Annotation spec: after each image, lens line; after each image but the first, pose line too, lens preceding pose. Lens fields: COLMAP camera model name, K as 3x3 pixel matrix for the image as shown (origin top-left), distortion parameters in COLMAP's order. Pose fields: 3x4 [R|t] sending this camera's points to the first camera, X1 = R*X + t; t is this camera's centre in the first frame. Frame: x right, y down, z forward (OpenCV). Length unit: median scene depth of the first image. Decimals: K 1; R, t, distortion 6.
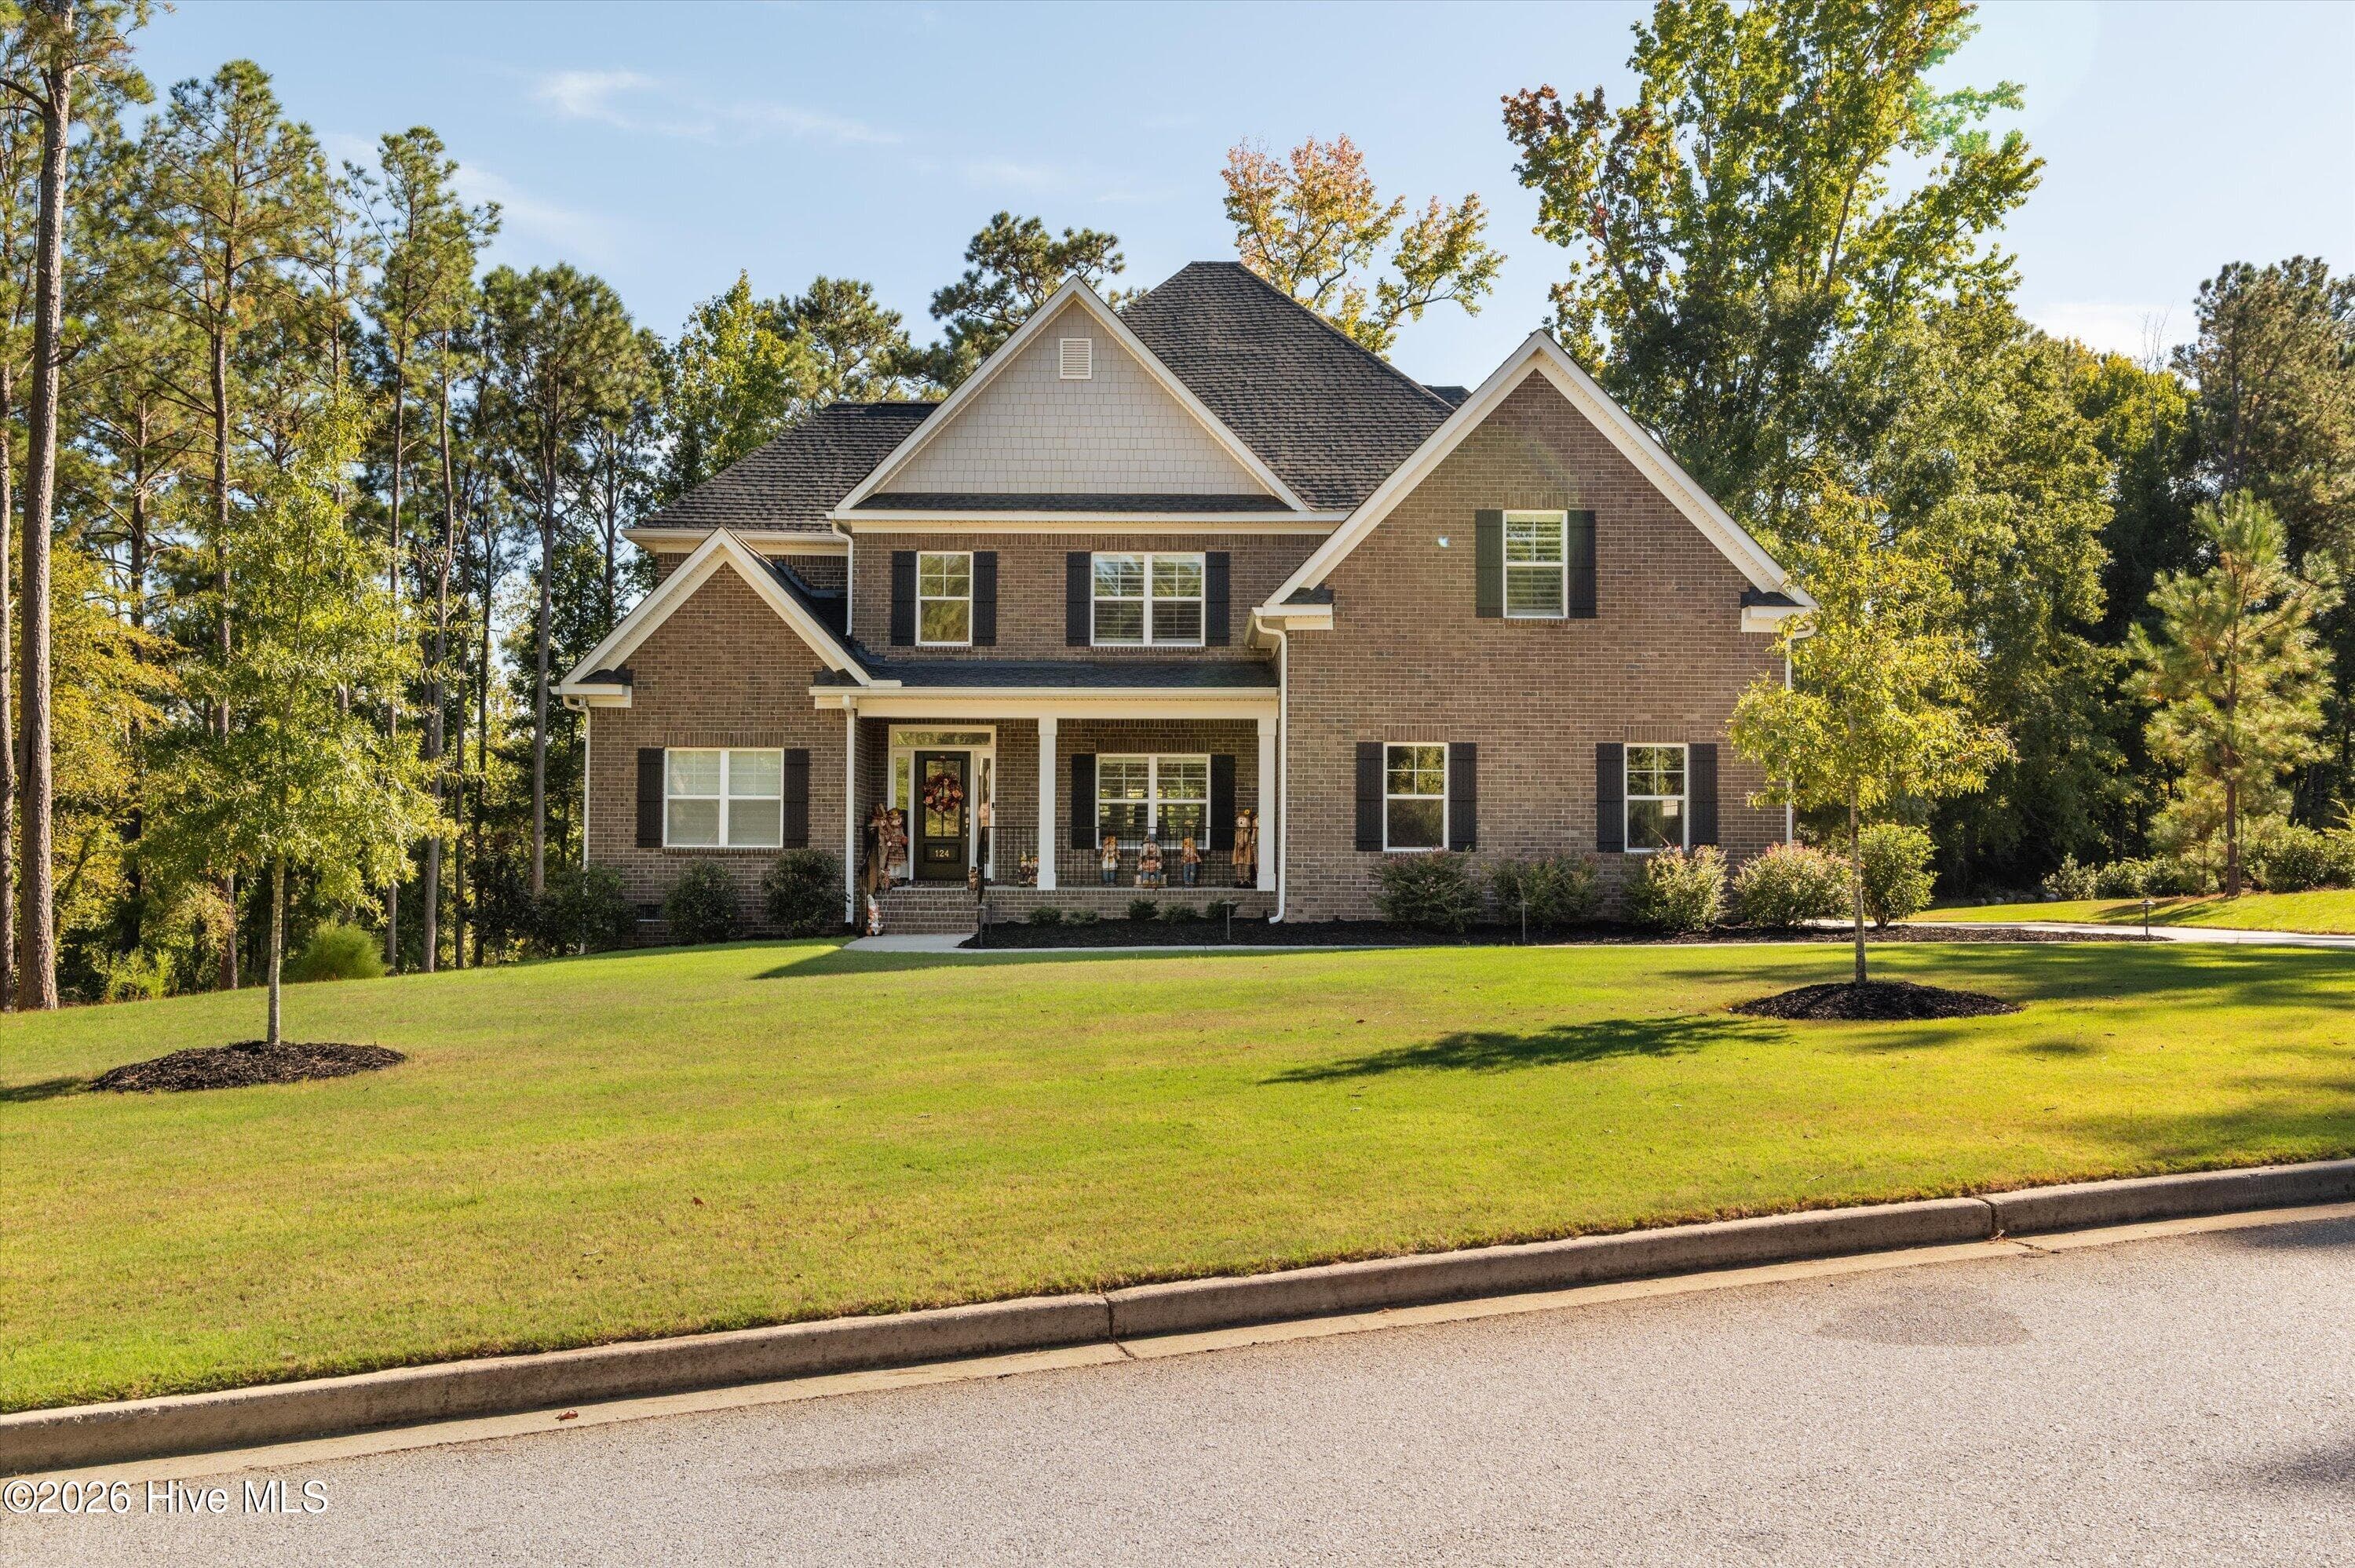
lens RADIAL K [[1974.1, 0, 1183.0], [0, 1974.1, 821.0], [0, 0, 1]] dist [0.007070, -0.012528]
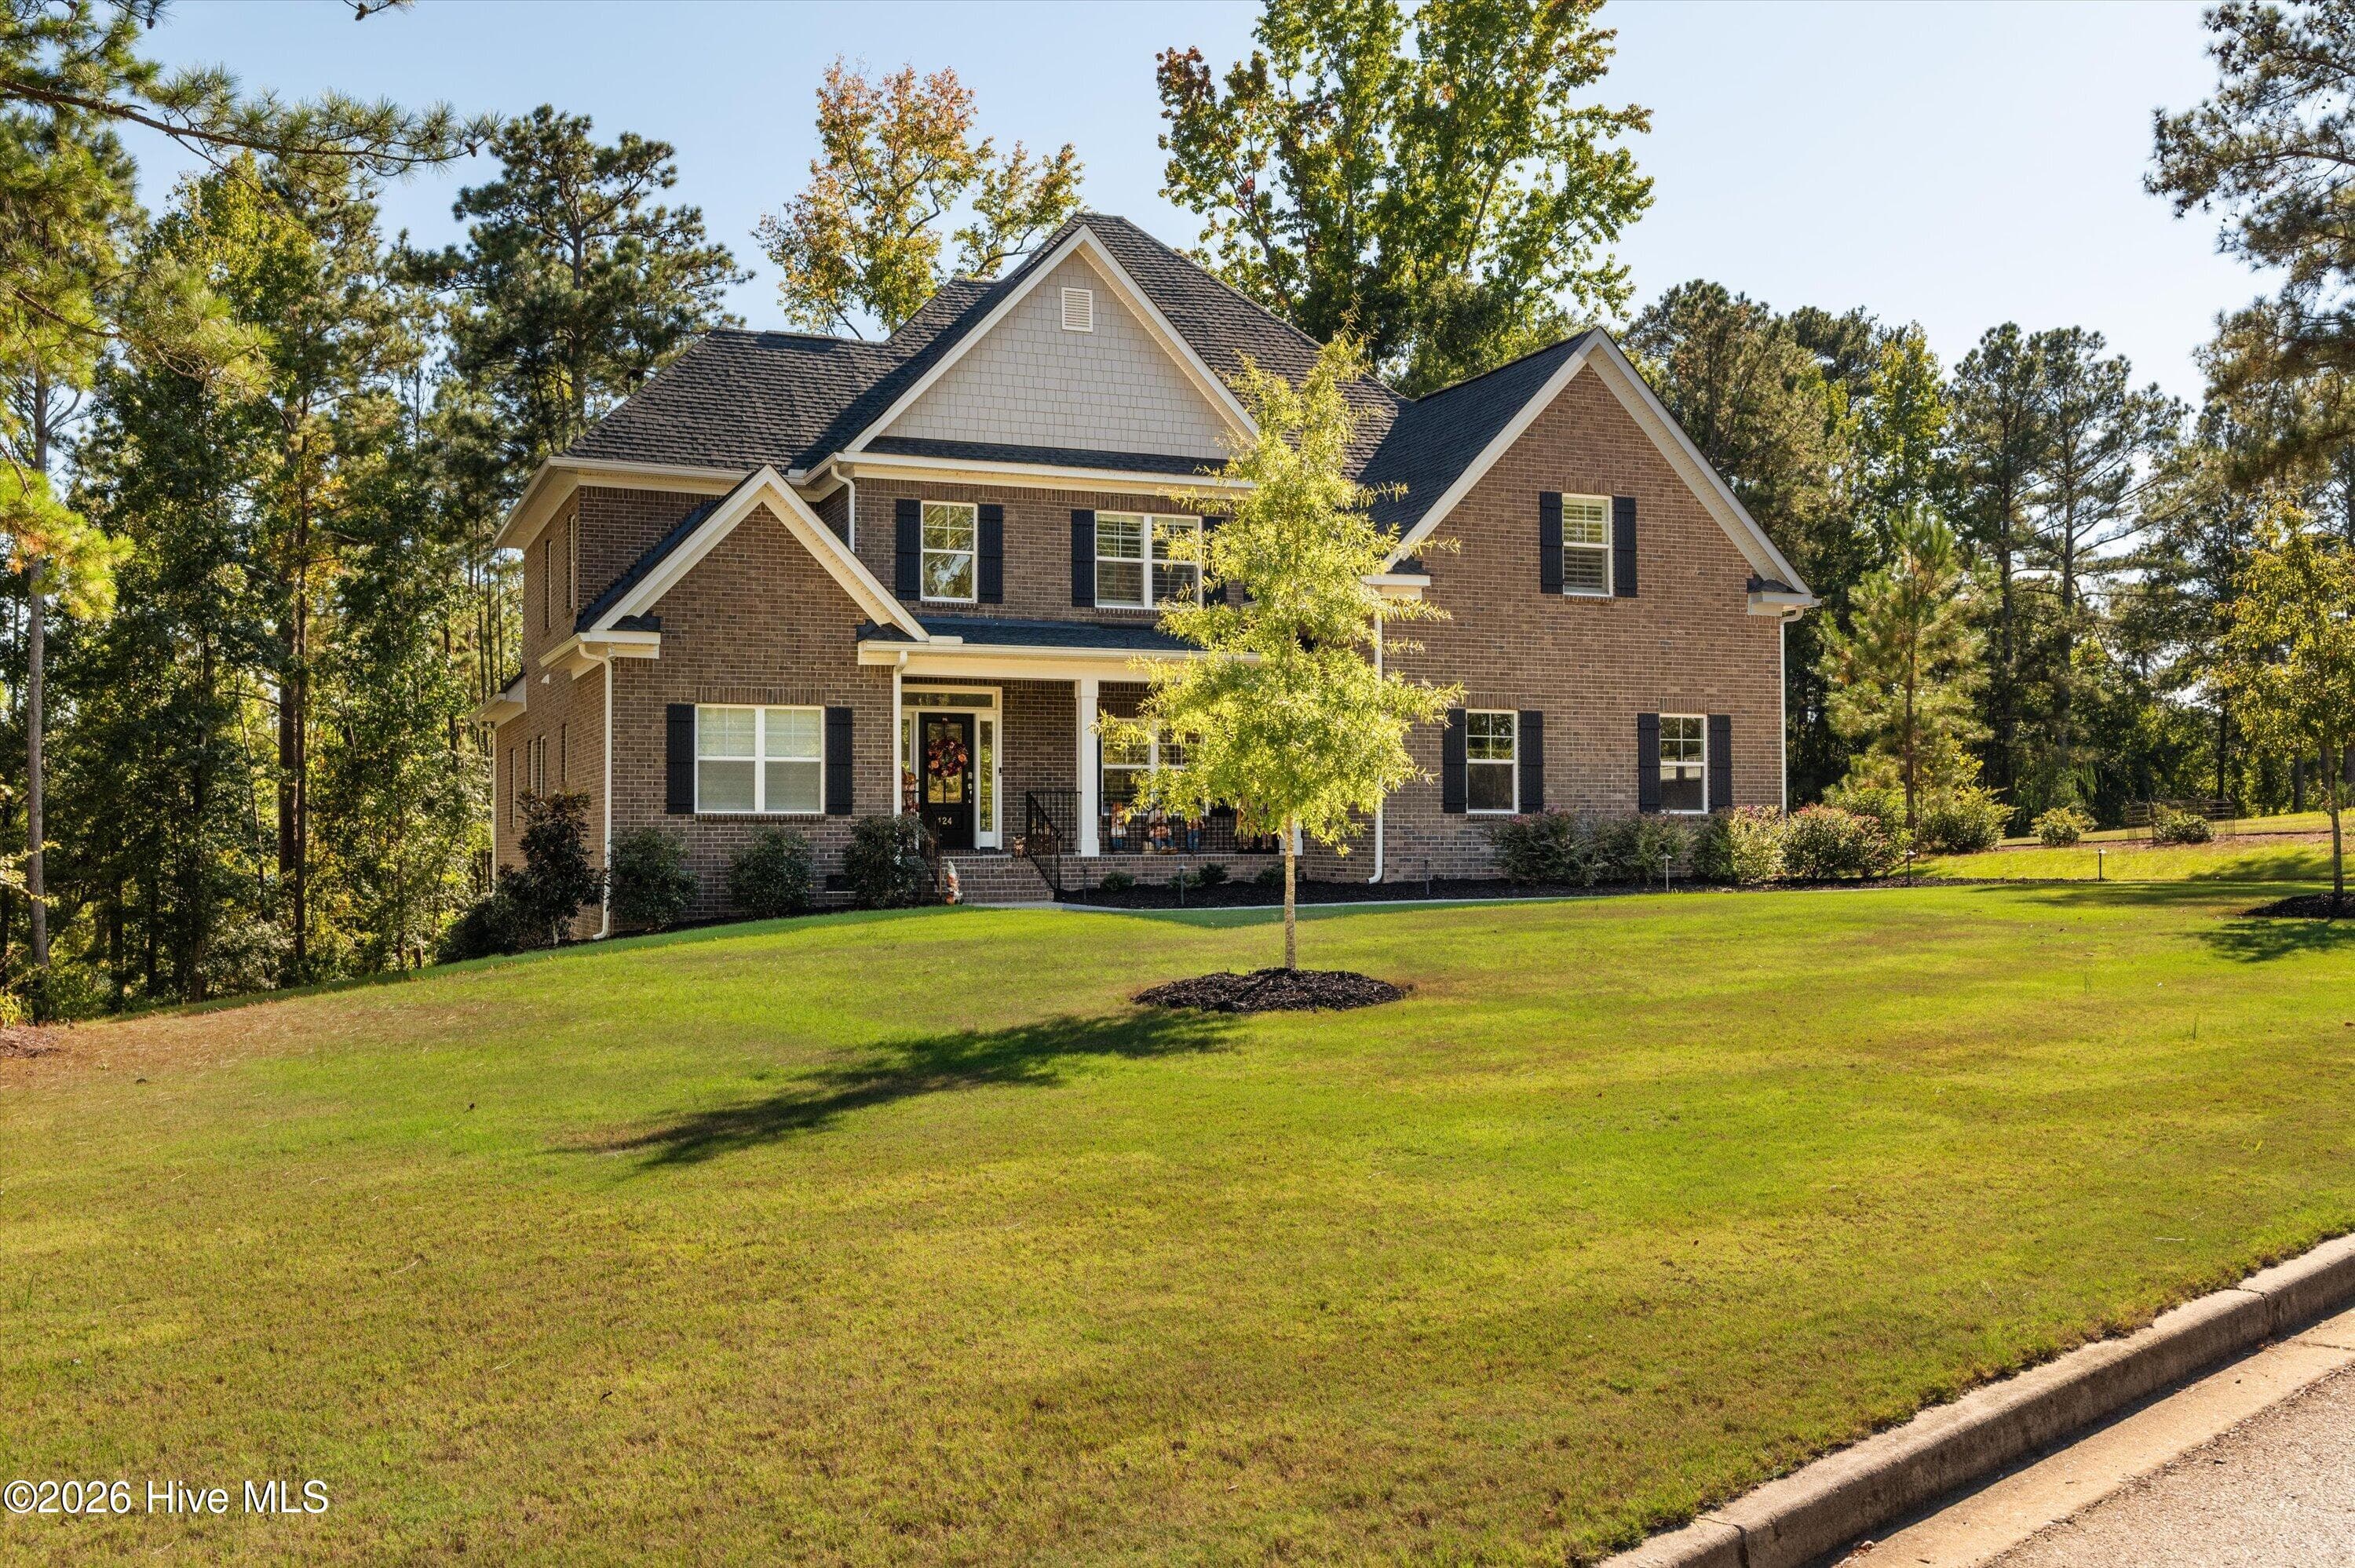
lens RADIAL K [[2202.4, 0, 1198.4], [0, 2202.4, 824.6], [0, 0, 1]] dist [-0.009867, 0.000000]
pose [[0.923496, -0.005128, 0.383573, -0.416674], [0.003370, 0.999981, 0.005256, 0.012987], [-0.383593, -0.003561, 0.923495, -0.021485]]
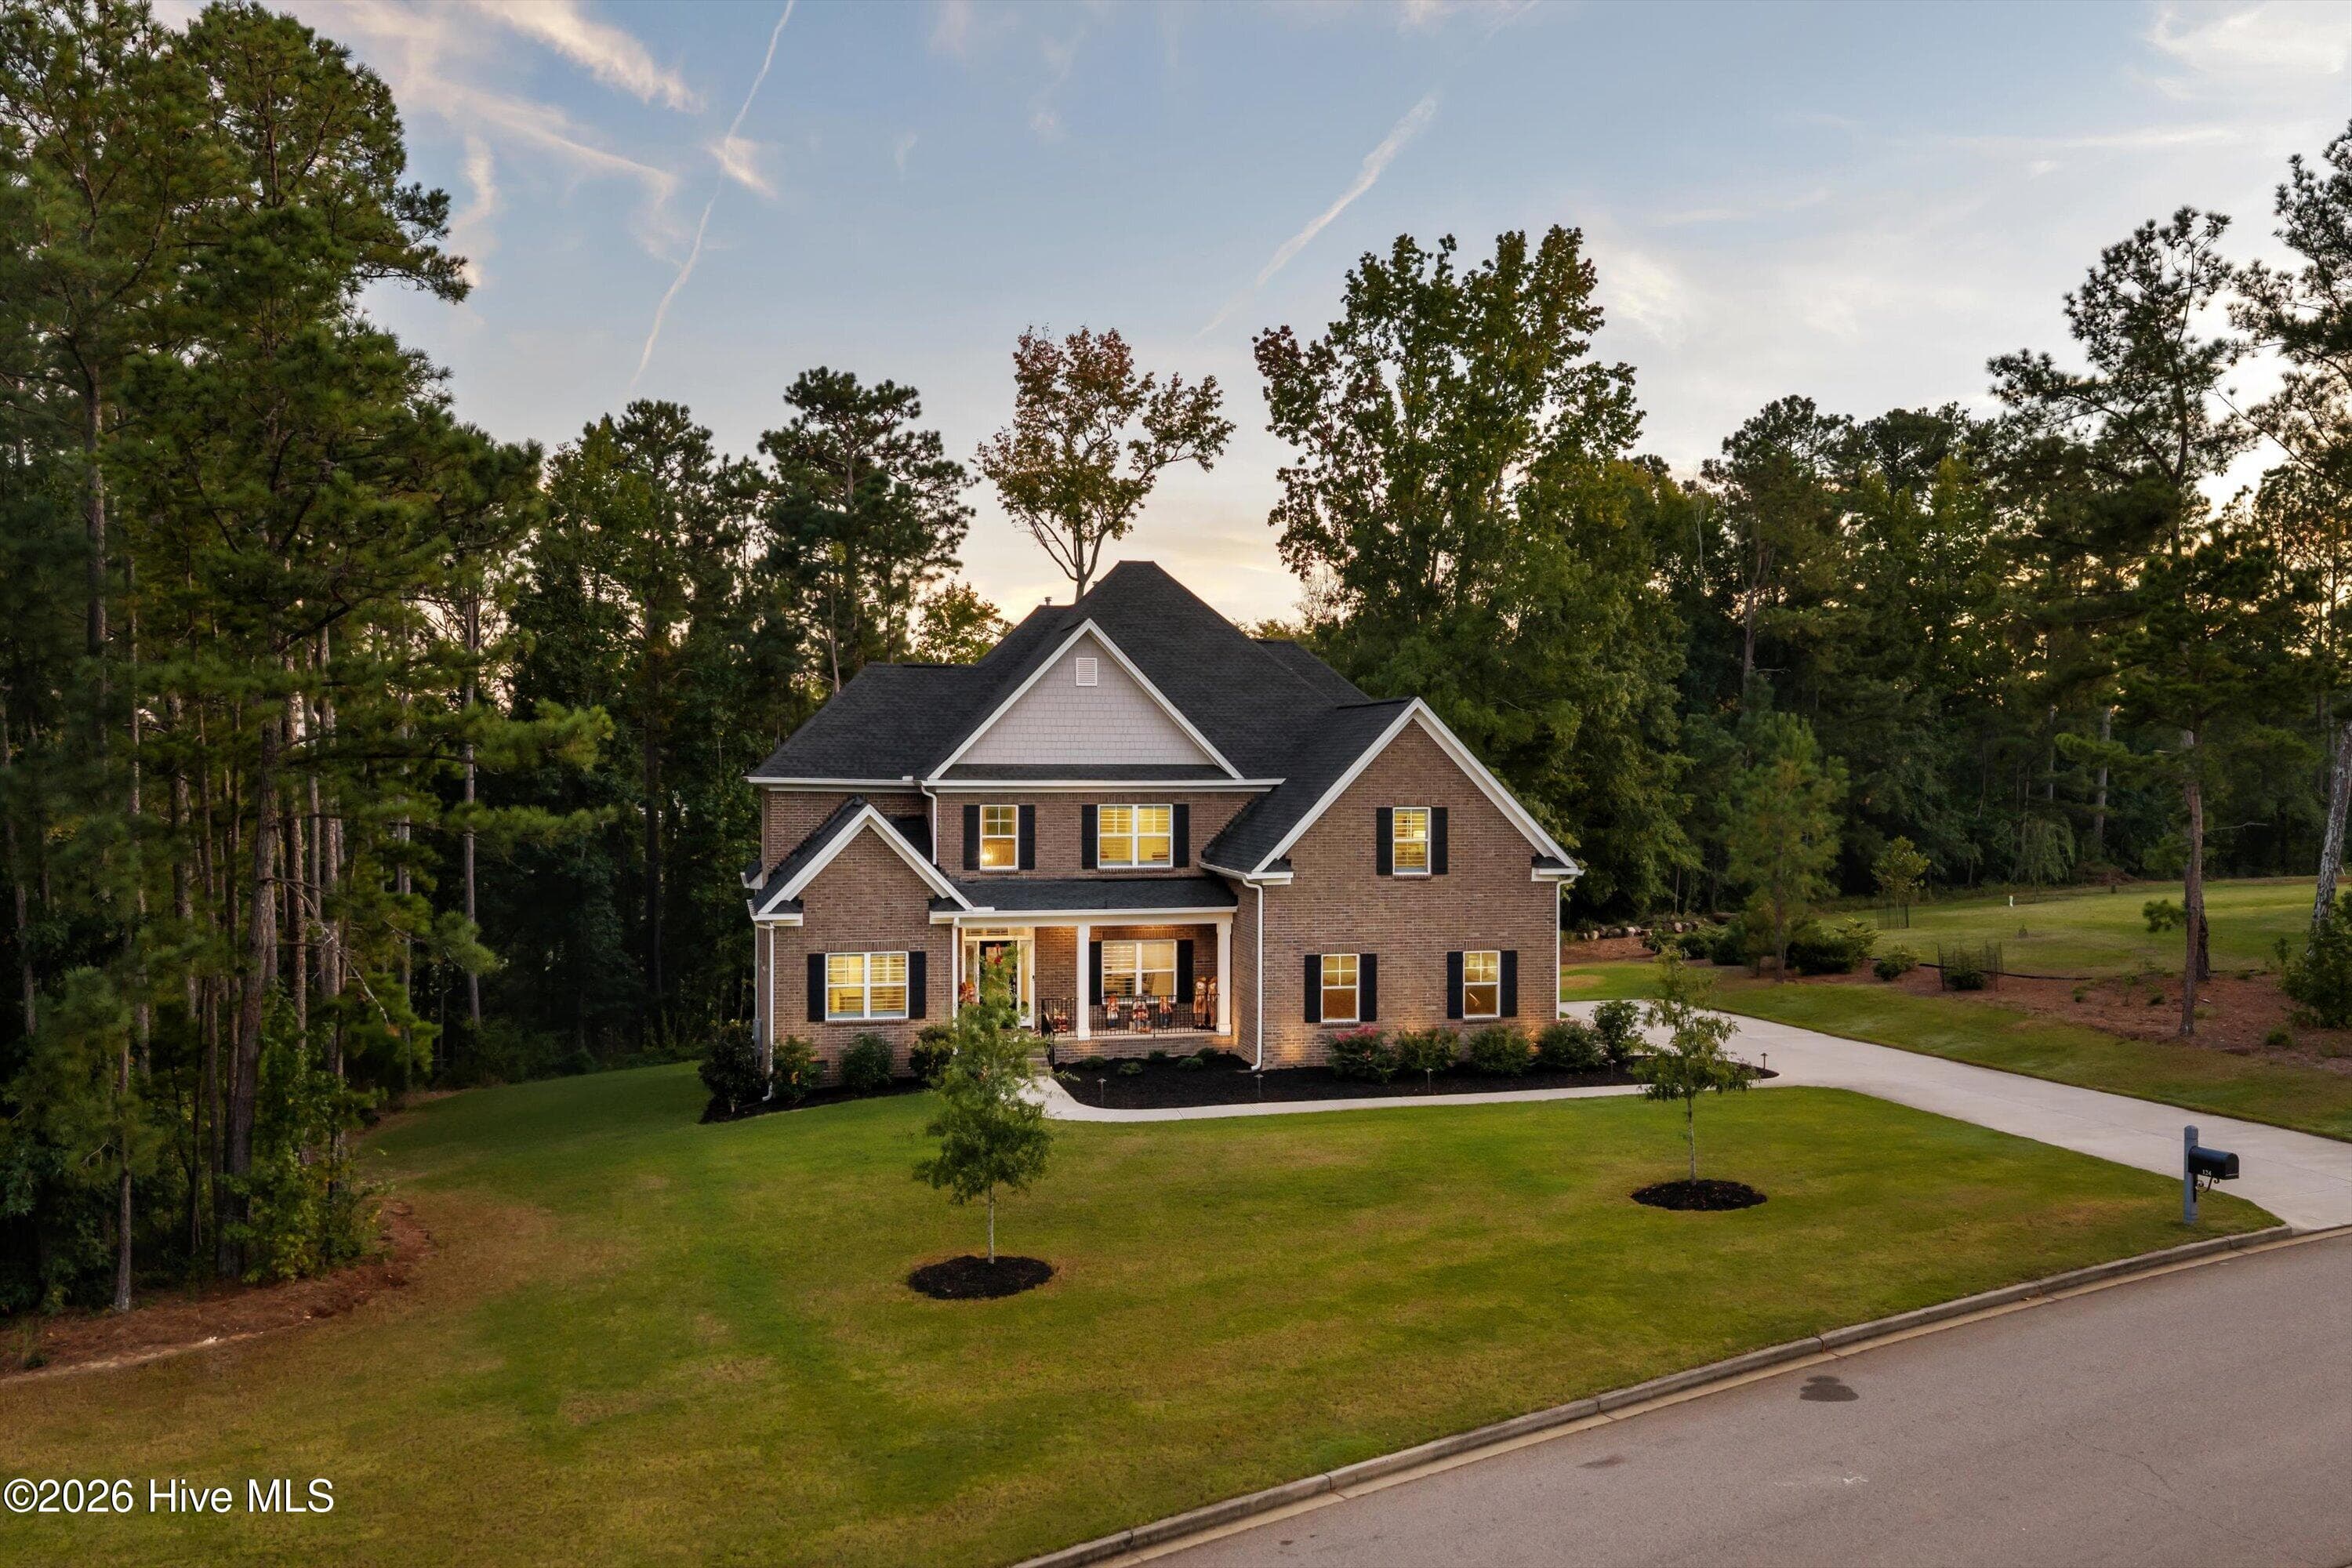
lens RADIAL K [[1971.9, 0, 1192.4], [0, 1971.9, 797.4], [0, 0, 1]] dist [0.007070, -0.012528]
pose [[0.972317, -0.008151, 0.233524, -0.322594], [-0.000481, 0.999319, 0.036885, -0.196178], [-0.233666, -0.035977, 0.971651, -0.450407]]
